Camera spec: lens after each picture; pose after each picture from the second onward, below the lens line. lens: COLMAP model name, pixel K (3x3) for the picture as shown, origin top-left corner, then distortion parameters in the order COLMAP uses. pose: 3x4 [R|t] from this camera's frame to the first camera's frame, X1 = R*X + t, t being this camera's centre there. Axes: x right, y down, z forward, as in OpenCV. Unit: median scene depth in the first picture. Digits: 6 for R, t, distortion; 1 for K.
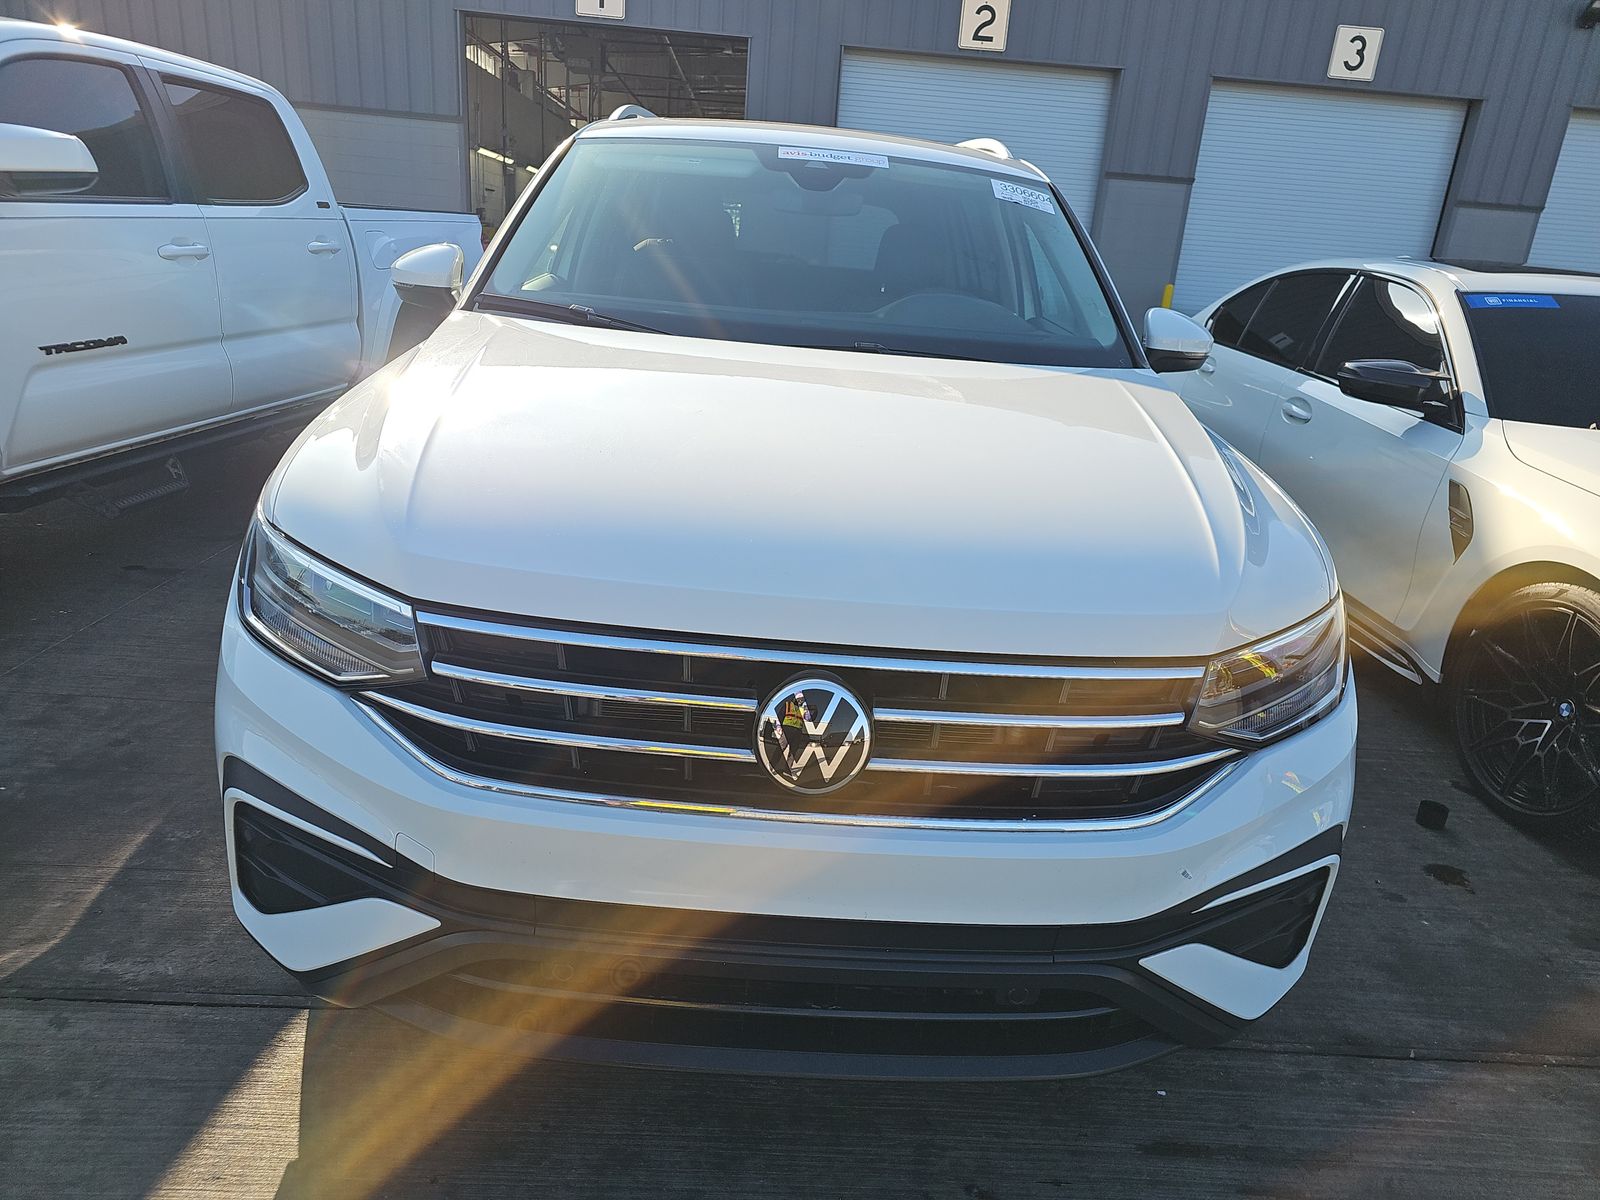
lens RADIAL K [[1065.2, 0, 800.5], [0, 1065.2, 612.3], [0, 0, 1]] dist [0.038583, -0.024579]
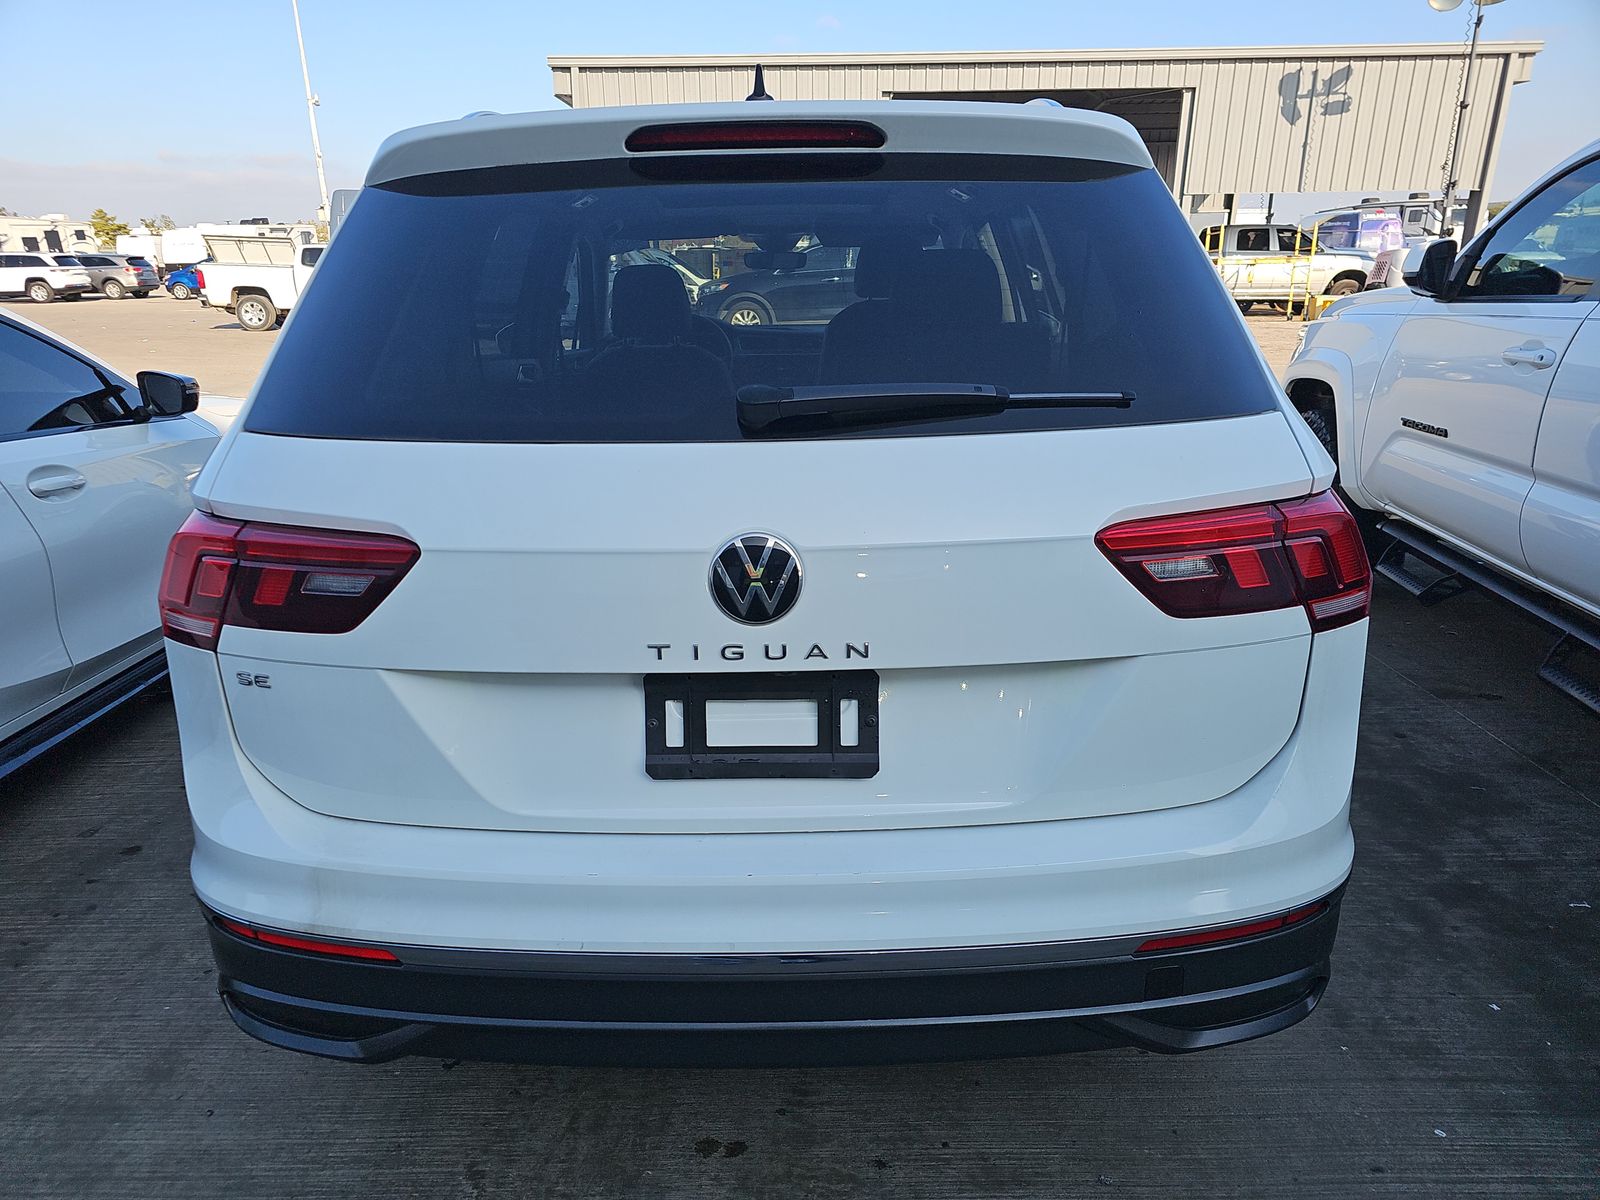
lens RADIAL K [[1065.2, 0, 791.5], [0, 1065.2, 628.4], [0, 0, 1]] dist [0.038583, -0.024579]
pose [[-0.998150, -0.057612, -0.019411, -0.024392], [-0.057477, 0.790262, 0.610068, -0.699007], [-0.019807, 0.610055, -0.792112, 1.960340]]
